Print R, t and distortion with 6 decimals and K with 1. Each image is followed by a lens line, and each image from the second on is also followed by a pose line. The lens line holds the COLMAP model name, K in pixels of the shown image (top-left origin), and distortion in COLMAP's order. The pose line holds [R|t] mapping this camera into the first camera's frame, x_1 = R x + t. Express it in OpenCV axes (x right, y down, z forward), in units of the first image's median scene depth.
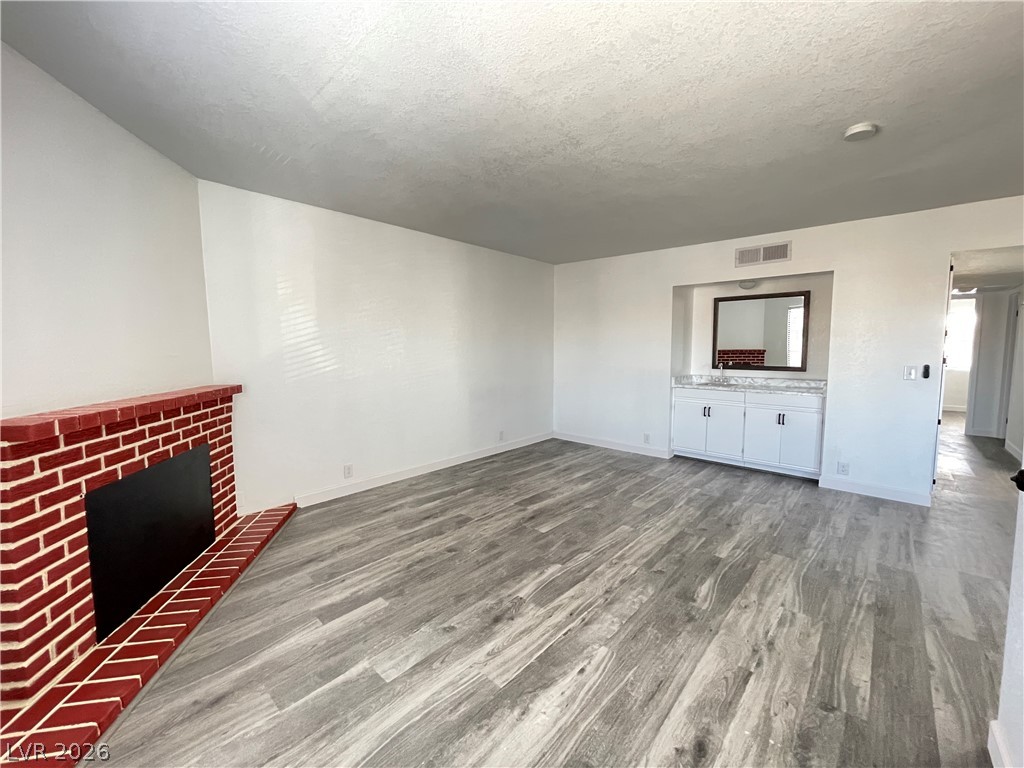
lens RADIAL K [[413.9, 0, 508.5], [0, 413.9, 380.8], [0, 0, 1]] dist [-0.002301, 0.000052]
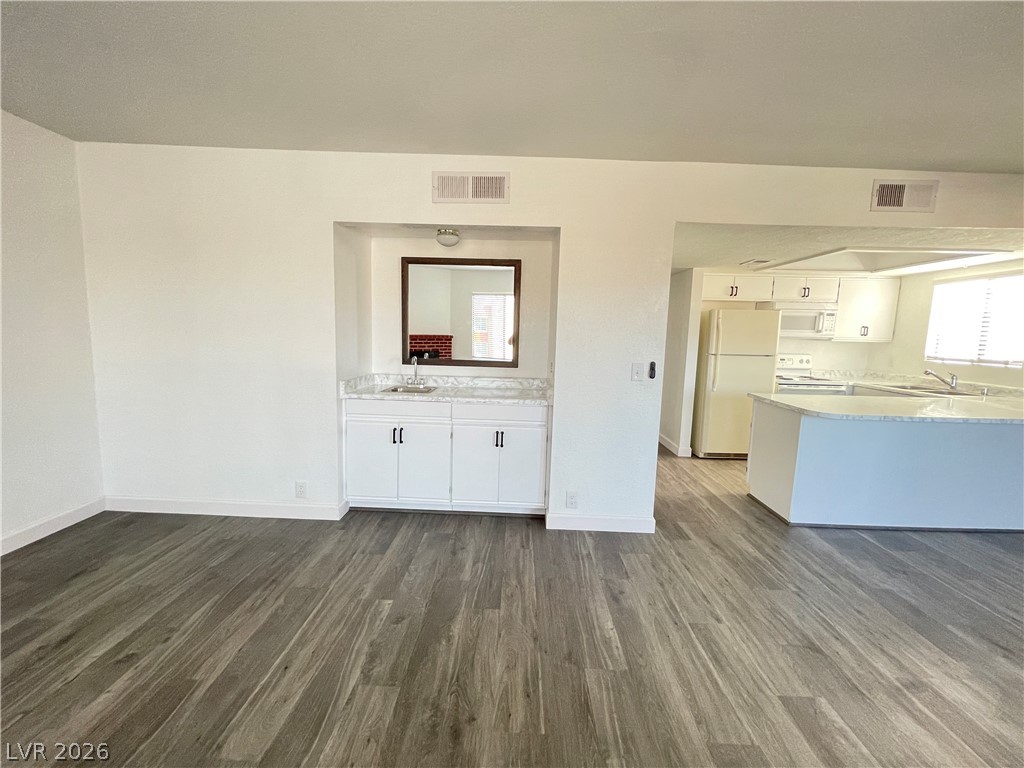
lens RADIAL K [[413.9, 0, 508.5], [0, 413.9, 380.8], [0, 0, 1]] dist [-0.002301, 0.000052]
pose [[0.753321, -0.050471, 0.655713, 0.231143], [0.023172, 0.998469, 0.050233, -0.040725], [-0.657244, -0.022647, 0.753337, 0.487268]]
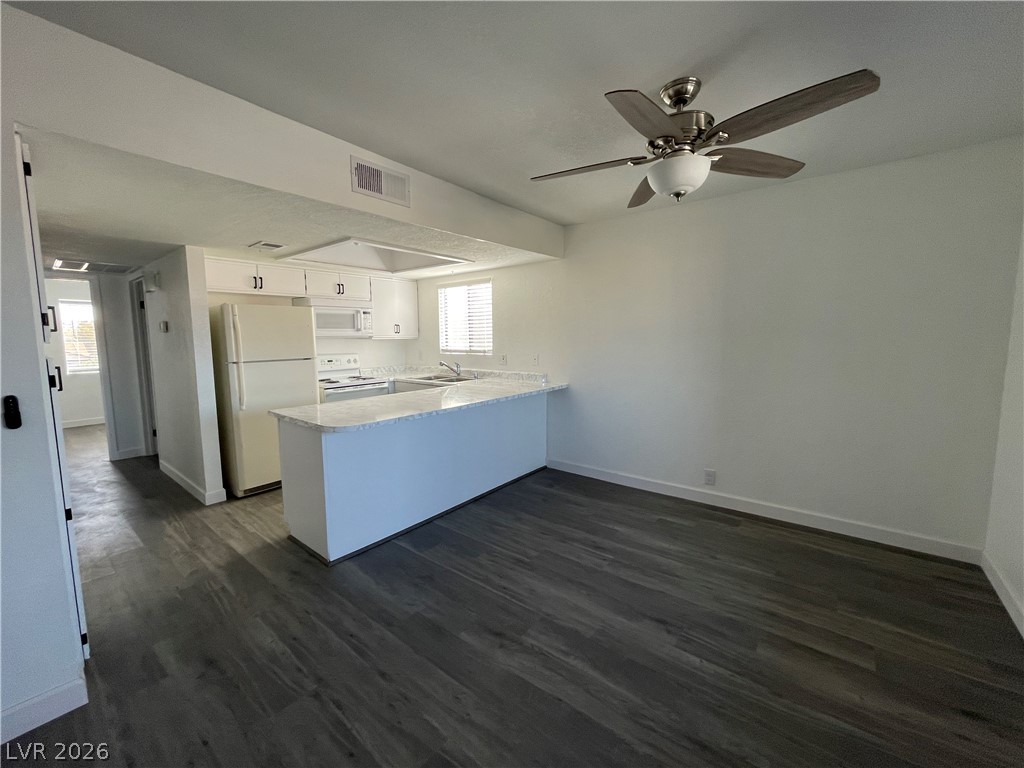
lens RADIAL K [[413.9, 0, 508.5], [0, 413.9, 380.8], [0, 0, 1]] dist [-0.002301, 0.000052]
pose [[-0.056693, -0.098841, 0.993487, 0.490502], [0.090899, 0.990444, 0.103725, -0.042545], [-0.994245, 0.096188, -0.047166, 0.447803]]
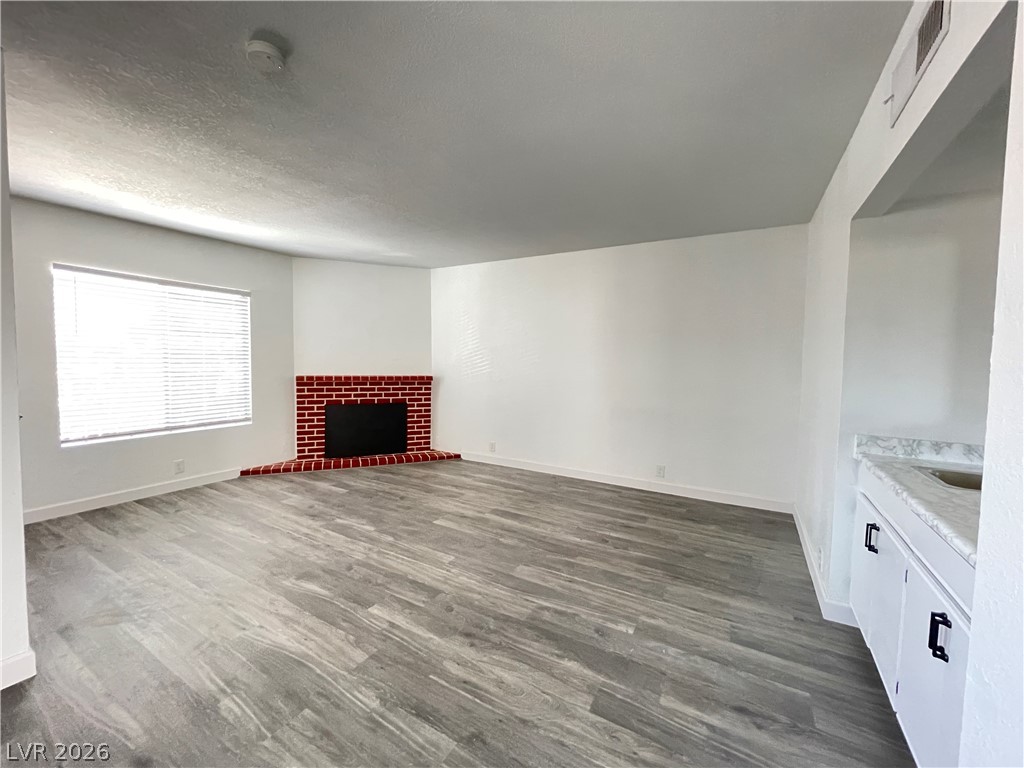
lens RADIAL K [[413.9, 0, 508.5], [0, 413.9, 380.8], [0, 0, 1]] dist [-0.002301, 0.000052]
pose [[0.213907, 0.059863, -0.975018, 0.877893], [-0.095265, 0.994641, 0.040168, -0.055424], [0.972198, 0.084293, 0.218463, 0.681523]]
